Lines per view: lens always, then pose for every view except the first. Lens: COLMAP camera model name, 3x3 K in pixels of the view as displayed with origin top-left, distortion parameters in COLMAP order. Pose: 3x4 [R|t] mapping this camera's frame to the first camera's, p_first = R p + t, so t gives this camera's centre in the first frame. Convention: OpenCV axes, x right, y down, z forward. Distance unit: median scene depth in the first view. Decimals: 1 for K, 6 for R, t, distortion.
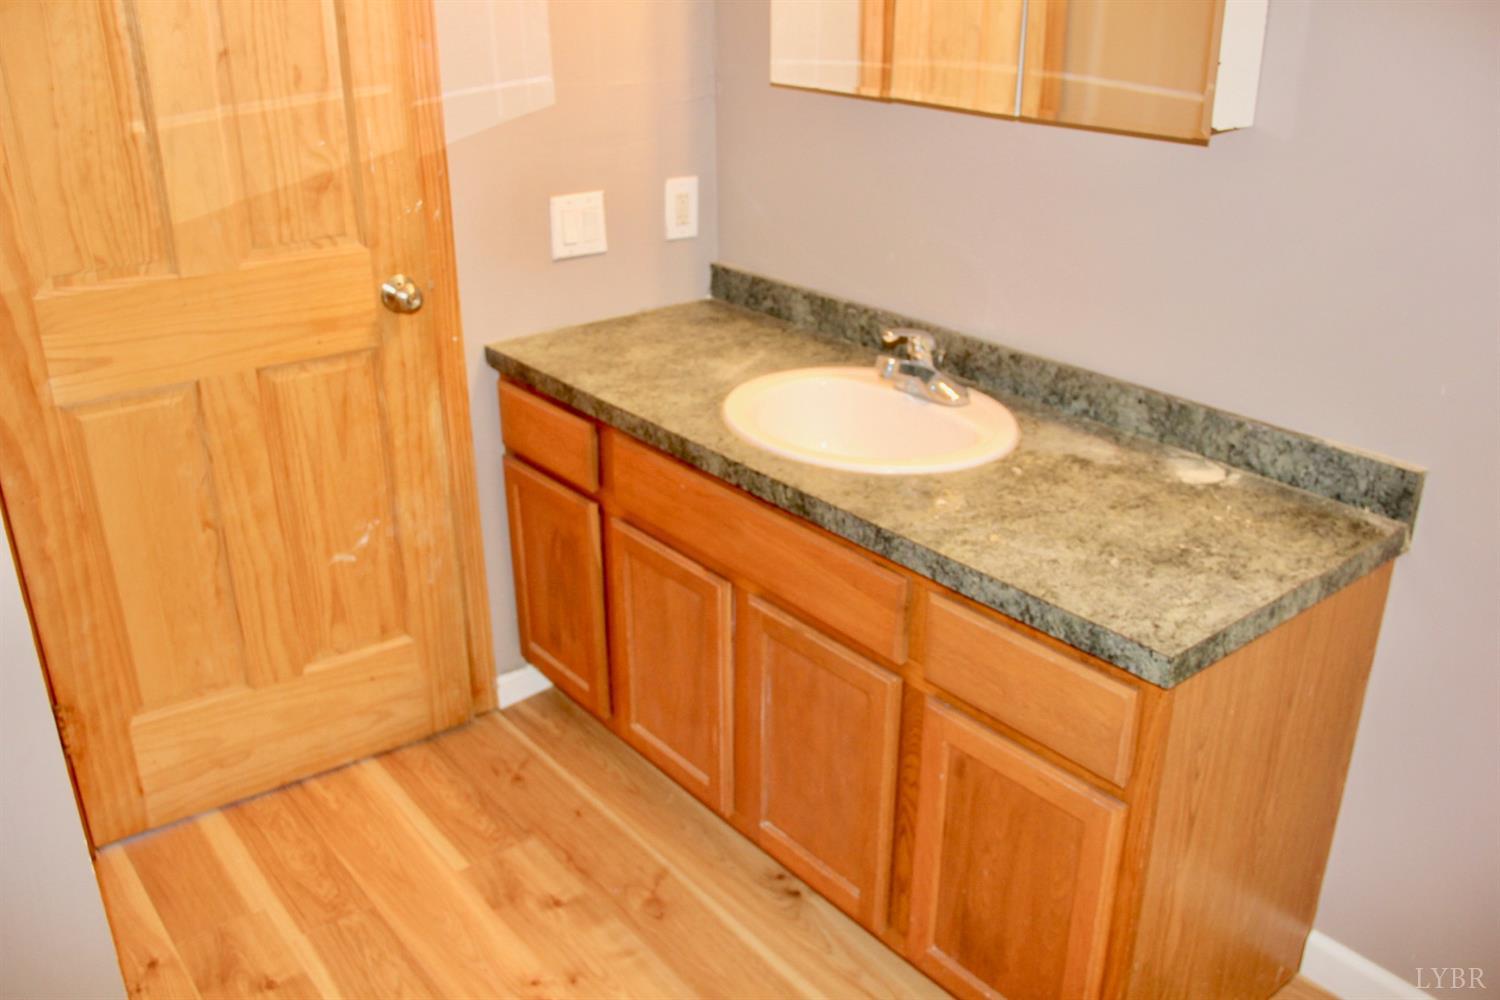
lens RADIAL K [[1297.9, 0, 750.8], [0, 1297.9, 502.3], [0, 0, 1]] dist [-0.155467, 0.132305]
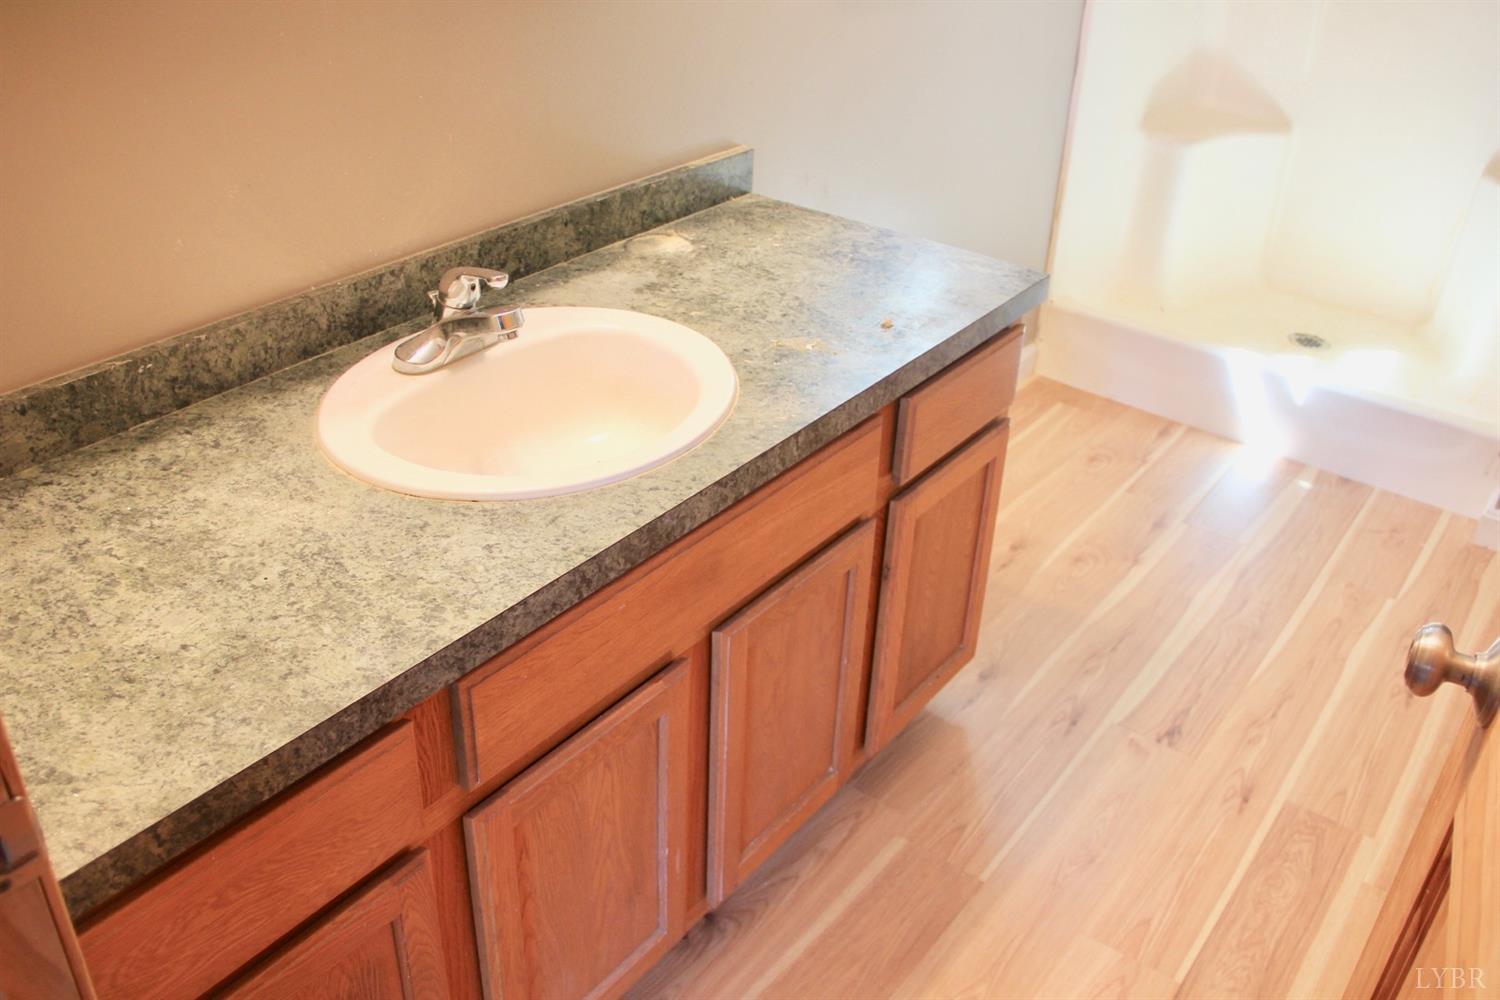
lens RADIAL K [[1297.9, 0, 746.3], [0, 1297.9, 496.7], [0, 0, 1]] dist [-0.155467, 0.132305]
pose [[-0.249135, -0.490610, 0.835005, -0.591523], [0.352818, 0.756963, 0.550024, -0.395013], [-0.901915, 0.431635, -0.015490, 1.002709]]
